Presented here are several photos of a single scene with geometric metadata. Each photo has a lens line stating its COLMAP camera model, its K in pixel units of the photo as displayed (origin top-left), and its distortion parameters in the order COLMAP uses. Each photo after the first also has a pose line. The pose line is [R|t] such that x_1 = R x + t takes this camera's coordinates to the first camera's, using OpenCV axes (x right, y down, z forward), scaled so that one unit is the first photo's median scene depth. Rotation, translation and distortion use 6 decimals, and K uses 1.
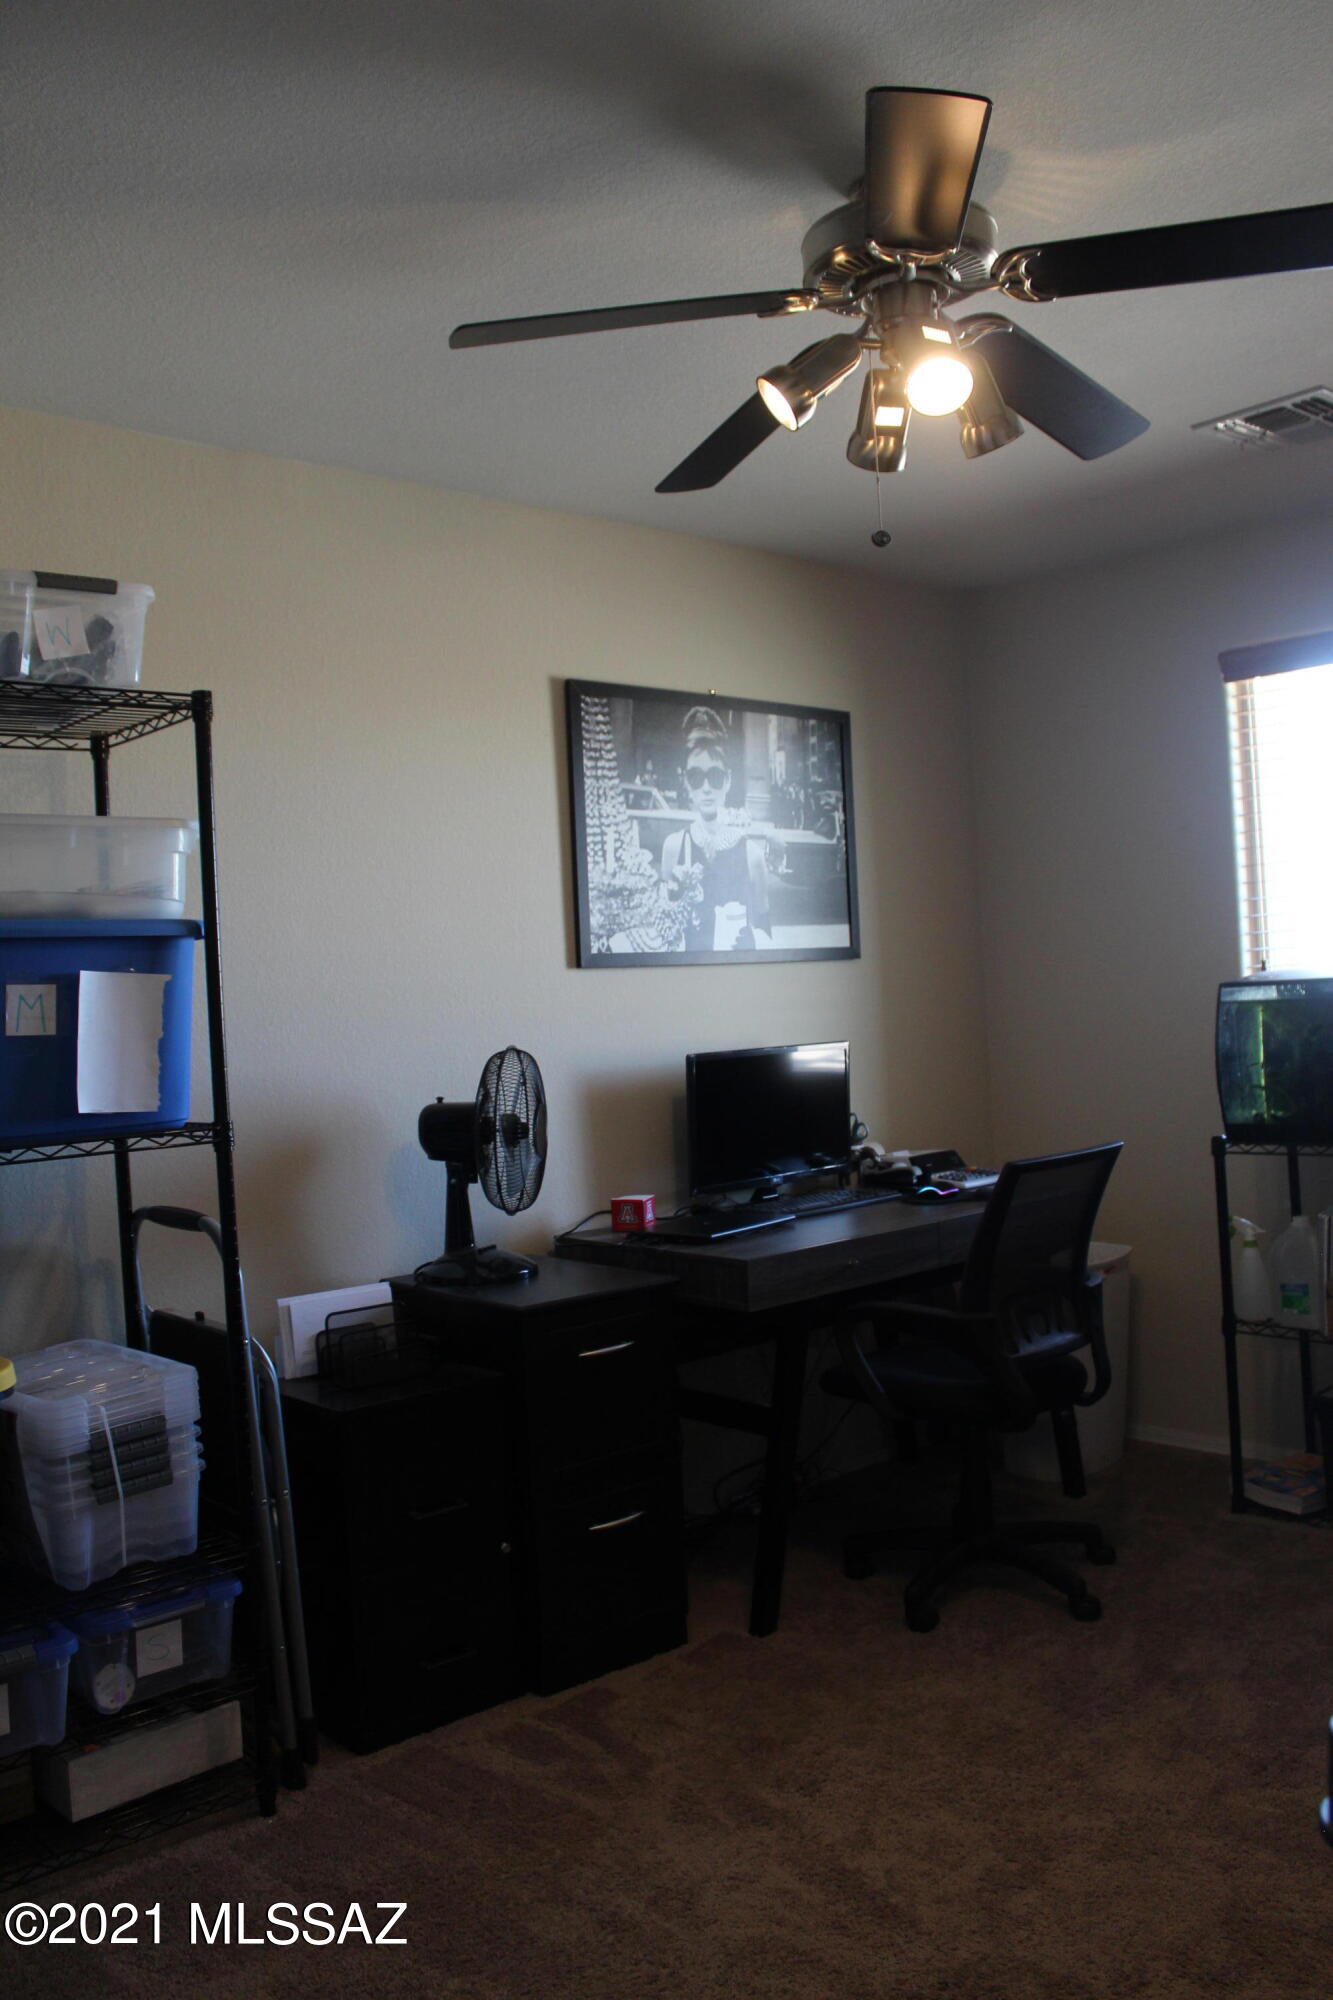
lens RADIAL K [[1668.3, 0, 664.4], [0, 1668.3, 1004.9], [0, 0, 1]] dist [-0.106243, 0.016449]
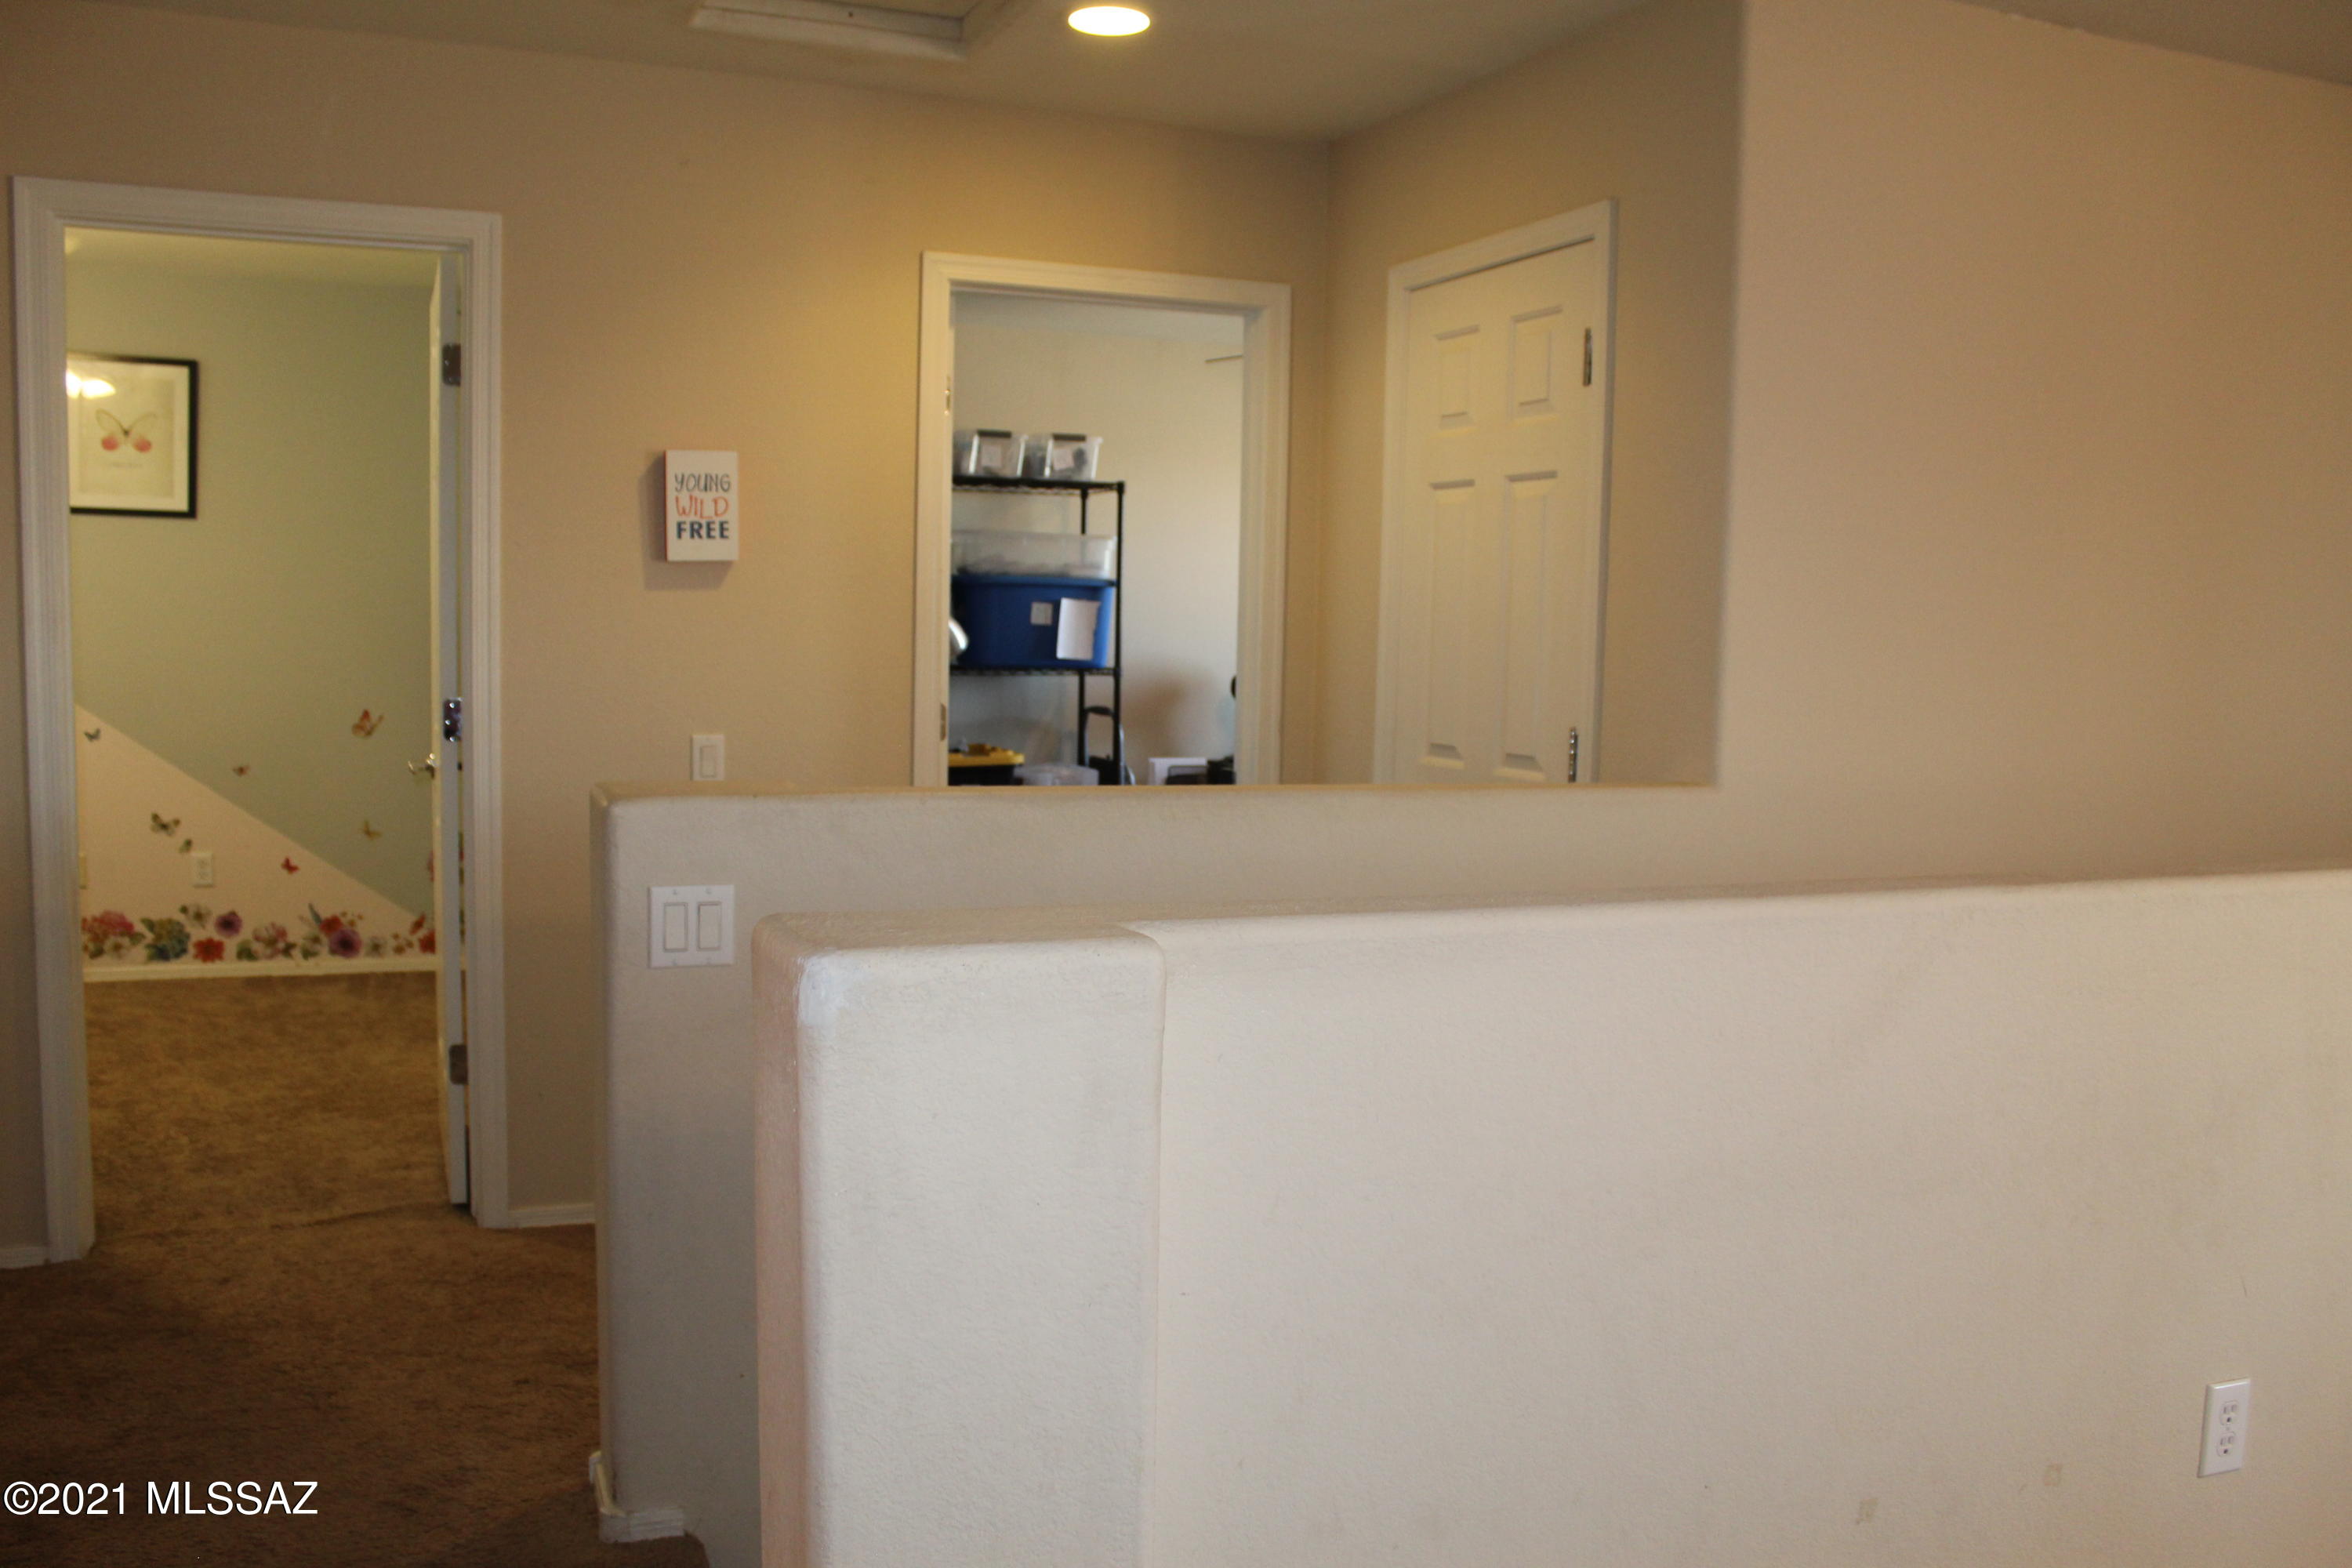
lens RADIAL K [[1962.0, 0, 1179.7], [0, 1962.0, 786.5], [0, 0, 1]] dist [-0.106243, 0.016449]
pose [[0.940294, 0.099749, -0.325418, 0.729013], [-0.072597, 0.992867, 0.094572, -0.030140], [0.332531, -0.065301, 0.940829, -1.576600]]
